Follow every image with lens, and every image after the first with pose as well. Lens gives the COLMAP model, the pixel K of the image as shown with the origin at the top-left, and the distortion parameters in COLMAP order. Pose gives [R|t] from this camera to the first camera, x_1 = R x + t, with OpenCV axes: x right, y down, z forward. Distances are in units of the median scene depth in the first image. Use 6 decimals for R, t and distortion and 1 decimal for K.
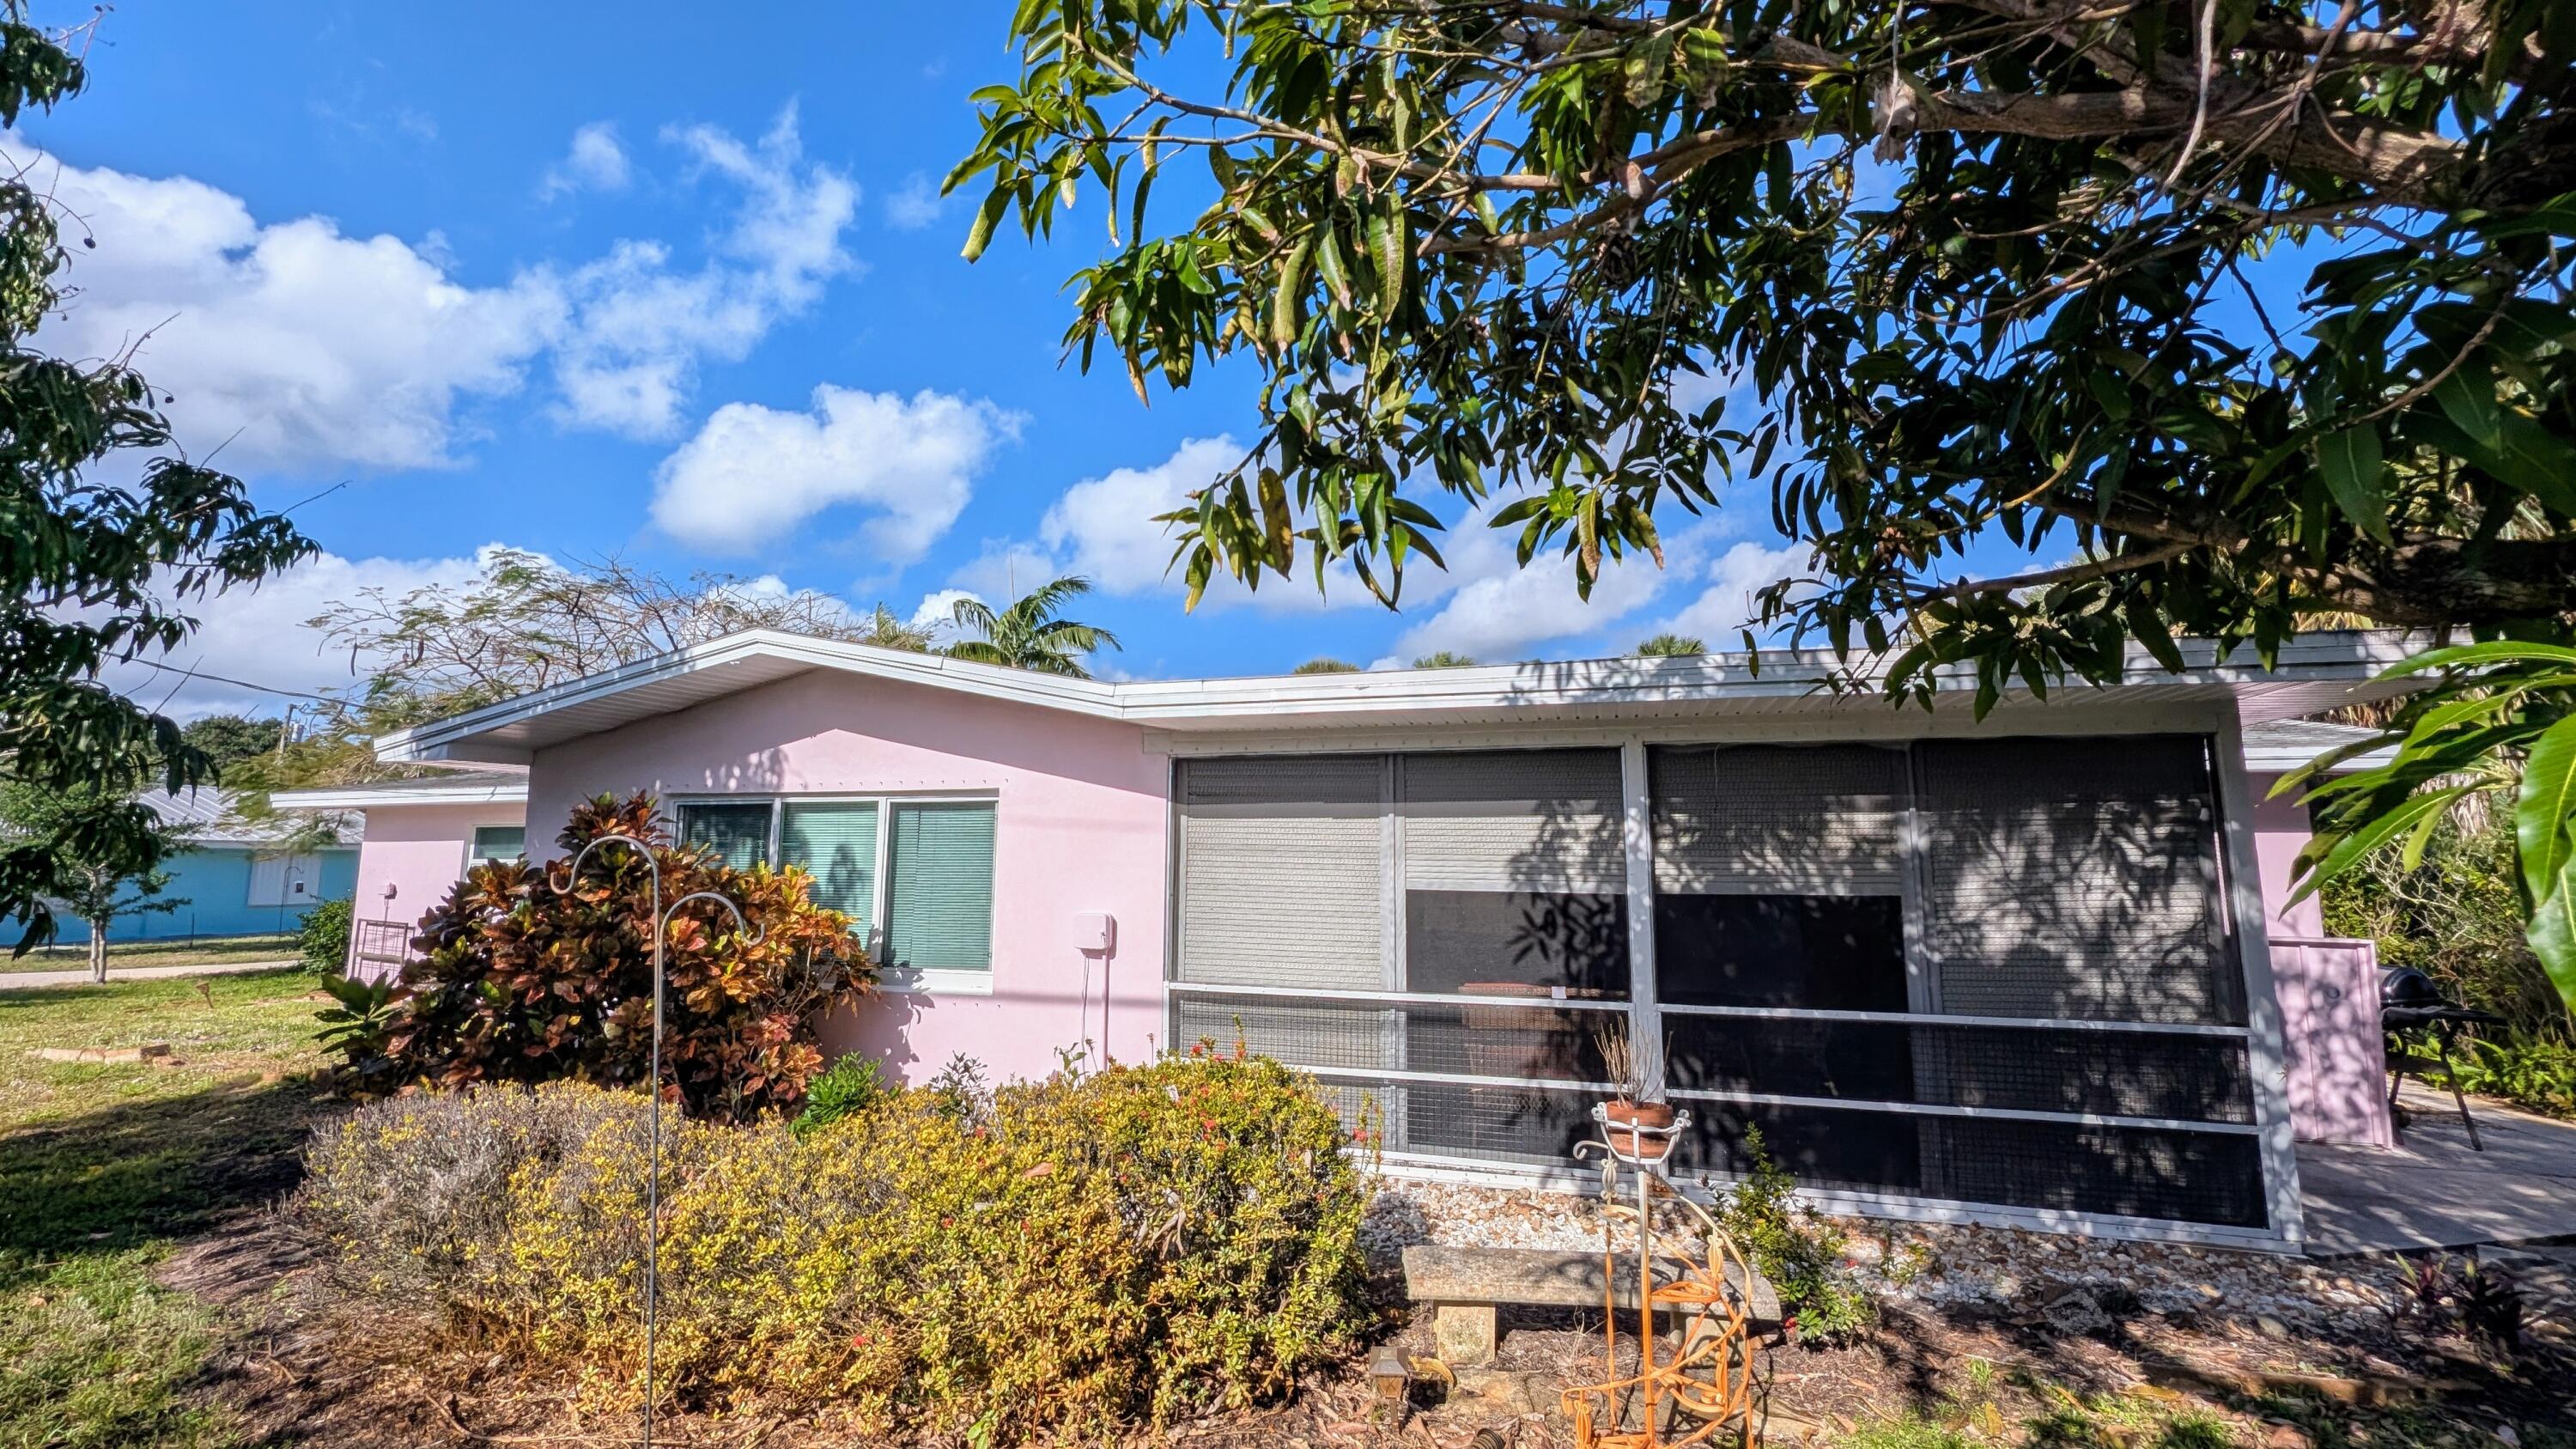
lens RADIAL K [[1028.3, 0, 1273.2], [0, 1028.3, 727.4], [0, 0, 1]] dist [-0.000293, -0.000130]
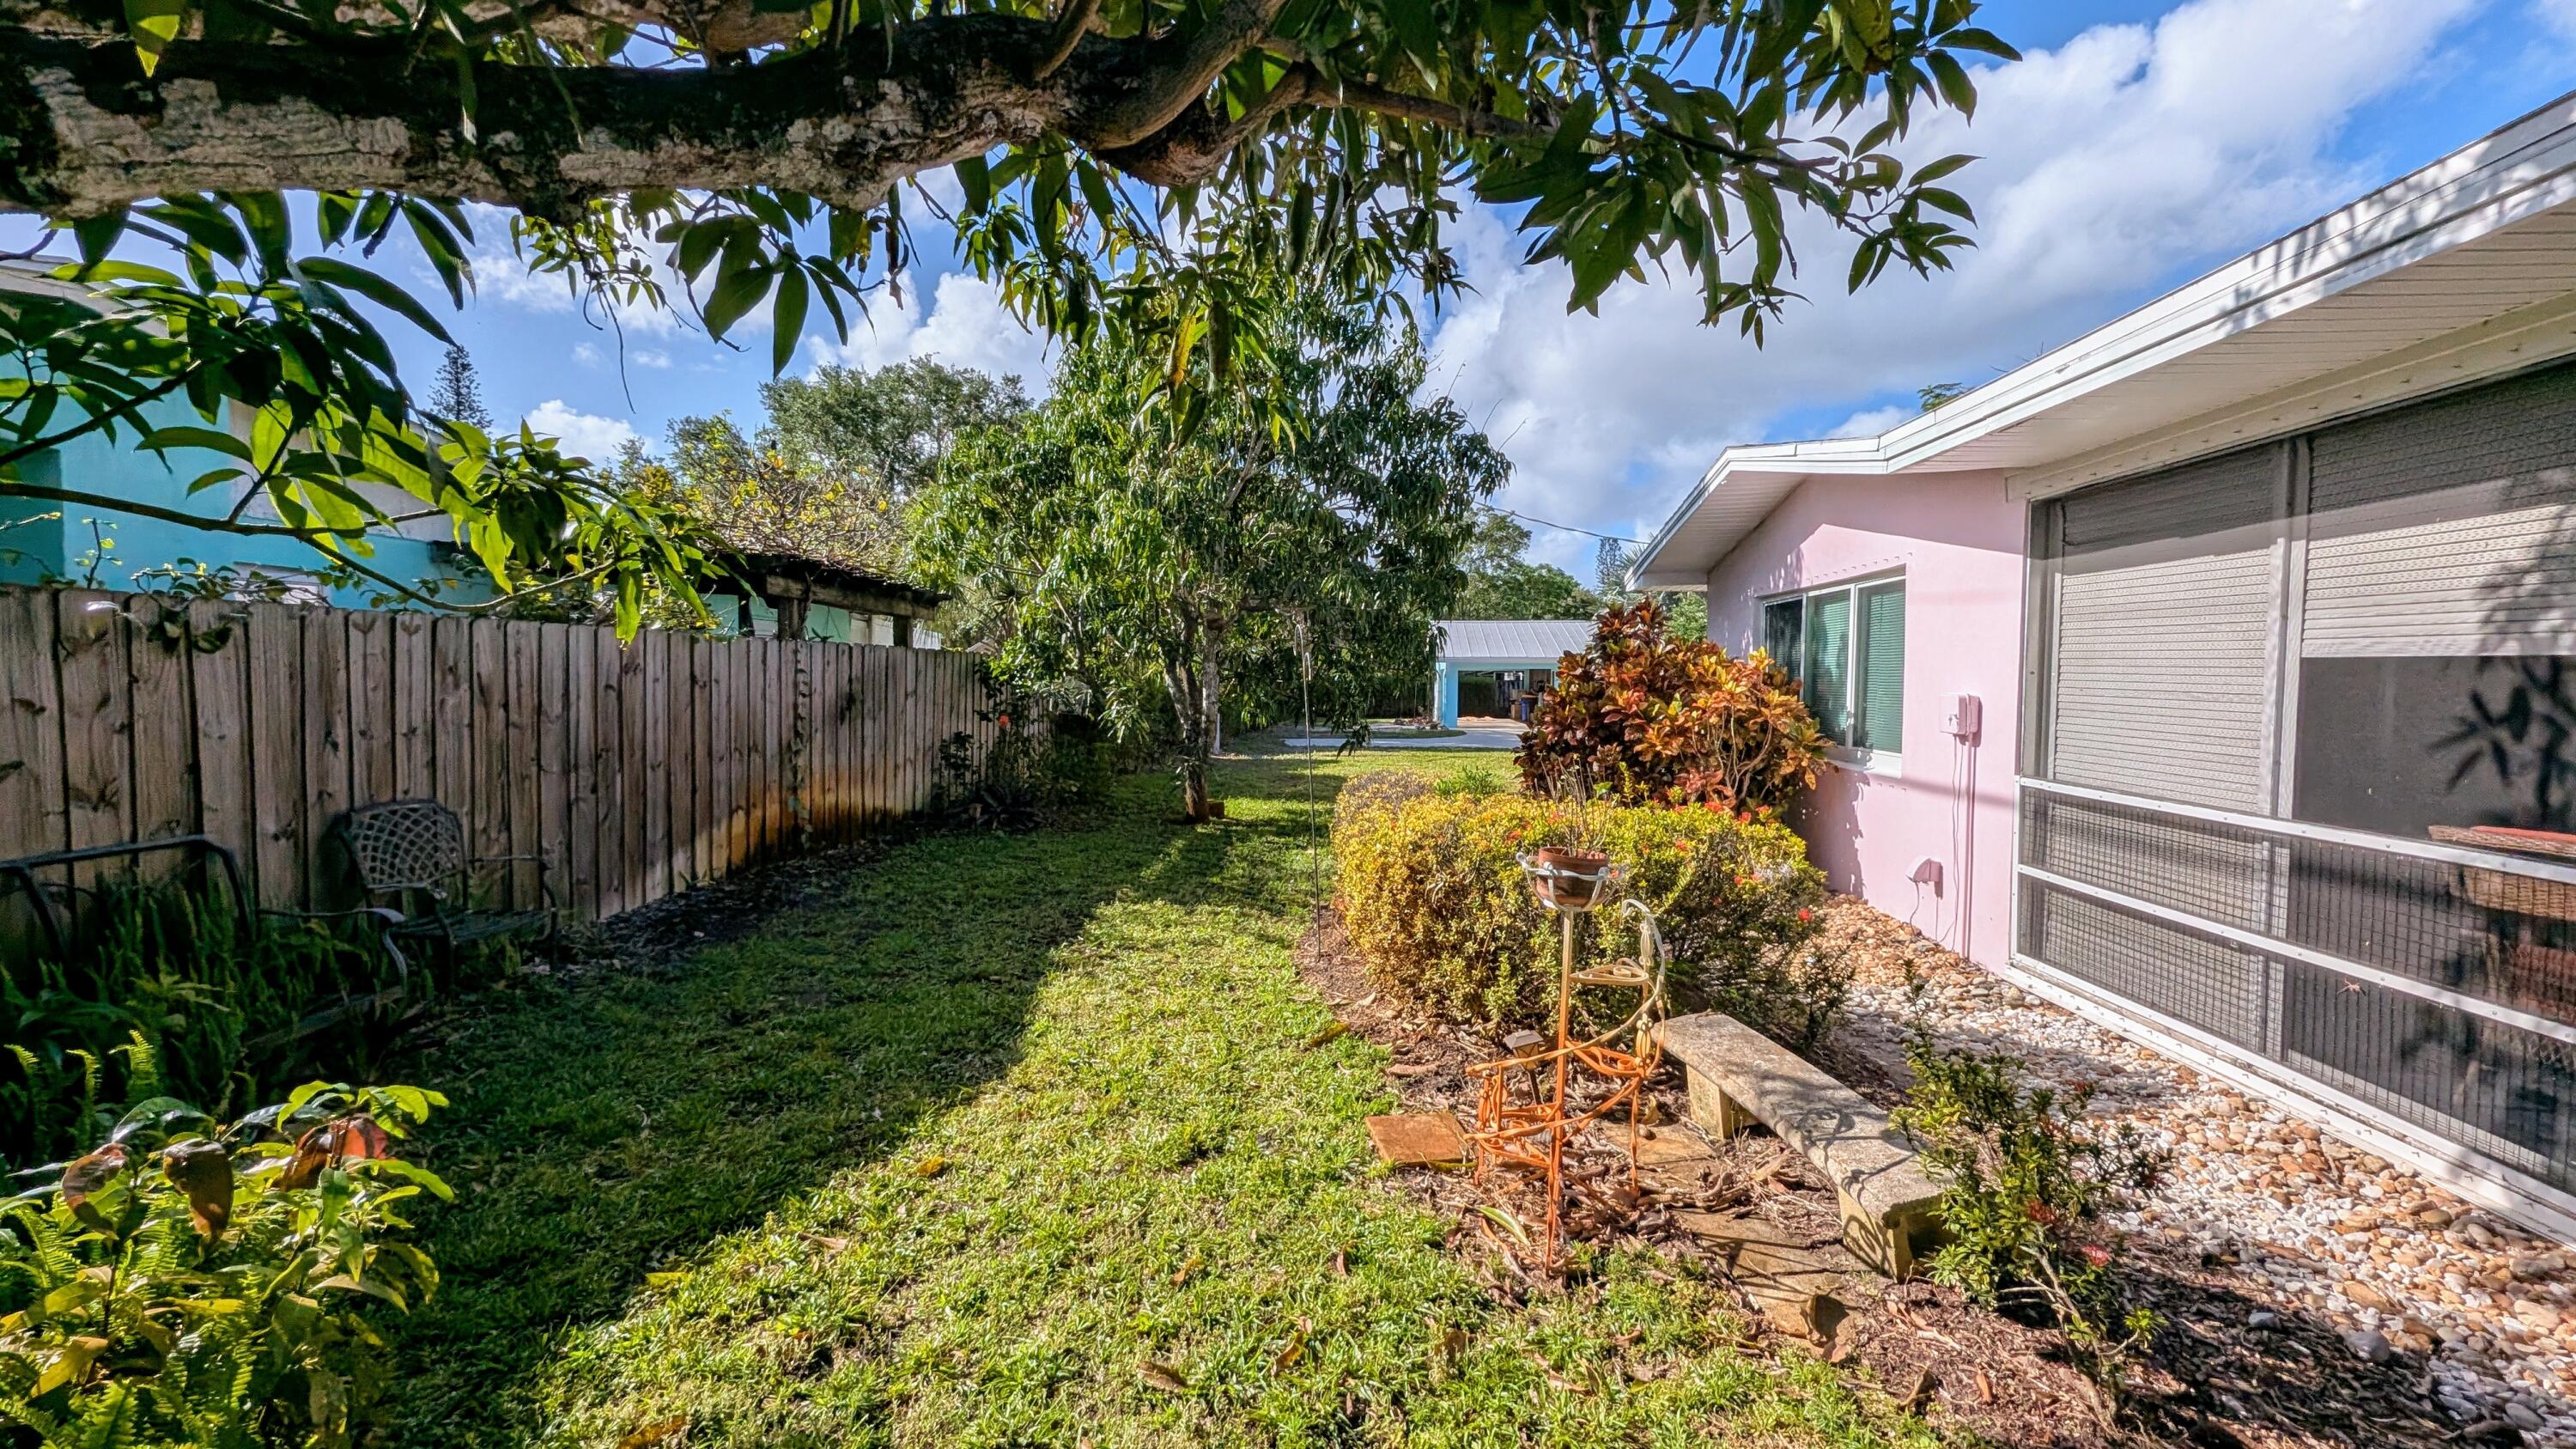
lens RADIAL K [[1028.3, 0, 1273.2], [0, 1028.3, 727.4], [0, 0, 1]] dist [-0.000293, -0.000130]
pose [[0.169650, 0.040202, -0.984684, 0.637558], [0.130444, 0.989460, 0.062871, 0.080827], [0.976833, -0.139112, 0.162617, 0.298164]]
